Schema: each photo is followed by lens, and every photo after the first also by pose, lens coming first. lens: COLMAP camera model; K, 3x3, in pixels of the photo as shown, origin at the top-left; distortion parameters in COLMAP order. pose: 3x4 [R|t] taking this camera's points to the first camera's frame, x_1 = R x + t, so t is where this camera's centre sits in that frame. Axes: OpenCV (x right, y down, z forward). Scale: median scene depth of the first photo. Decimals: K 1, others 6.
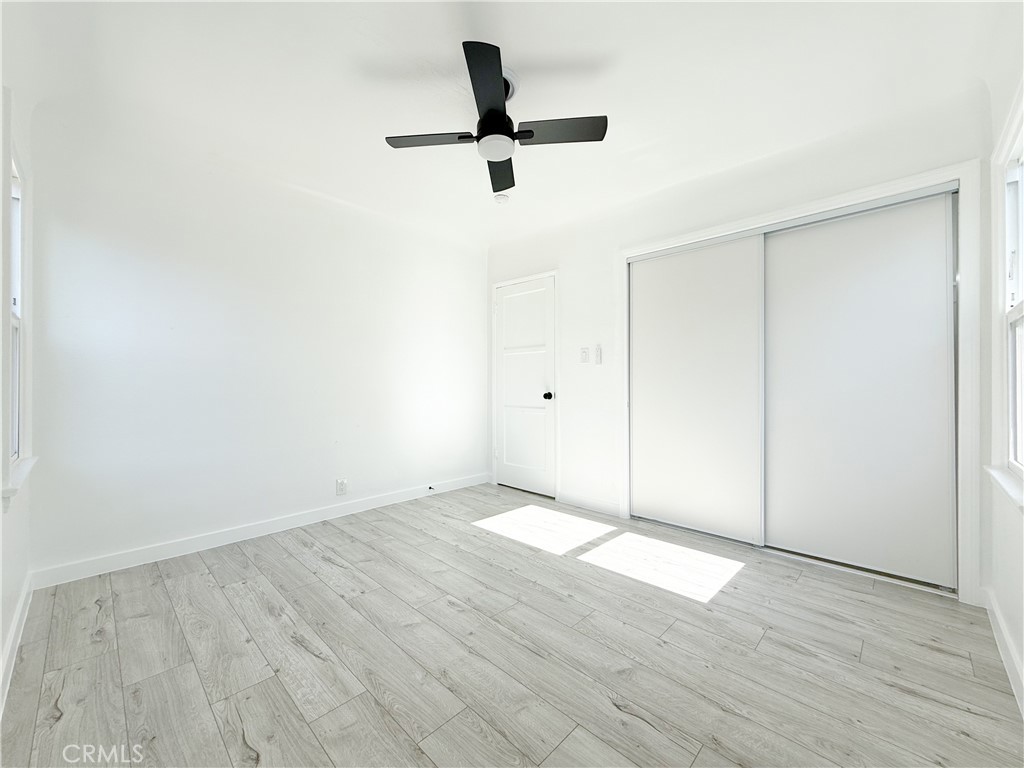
lens RADIAL K [[410.3, 0, 509.6], [0, 410.3, 384.5], [0, 0, 1]] dist [0.001041, 0.000148]
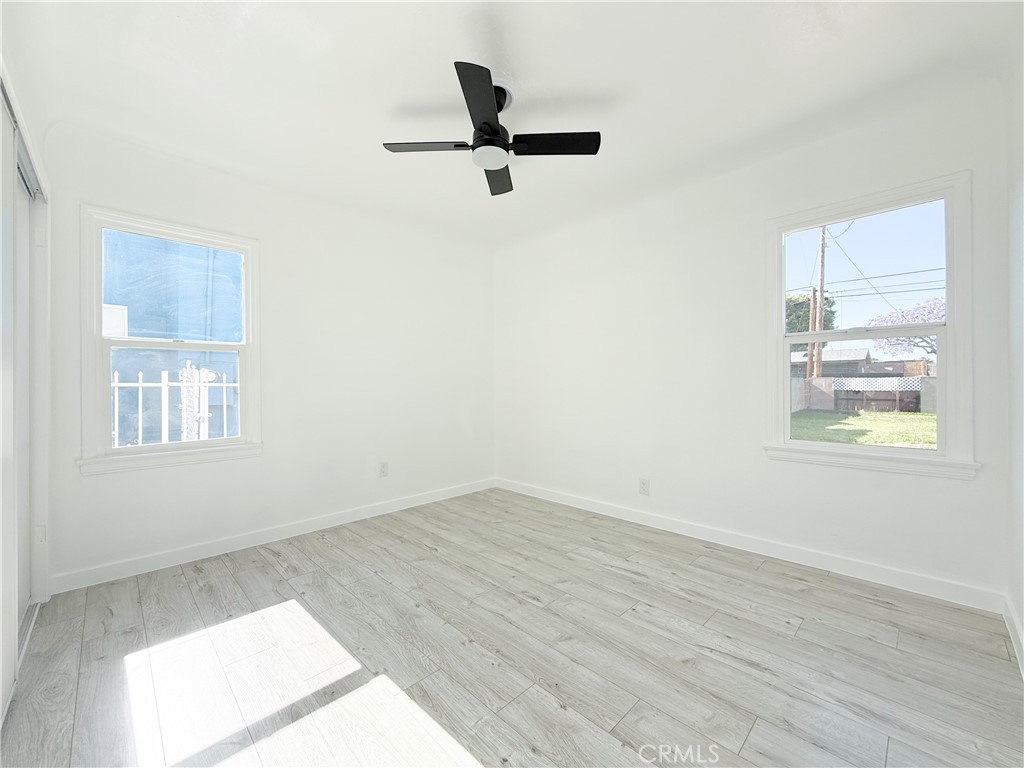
lens RADIAL K [[410.3, 0, 509.6], [0, 410.3, 384.5], [0, 0, 1]] dist [0.001041, 0.000148]
pose [[-0.999710, 0.006335, 0.023242, -0.104376], [0.006365, 0.999979, 0.001206, -0.015868], [-0.023234, 0.001354, -0.999729, 2.095831]]
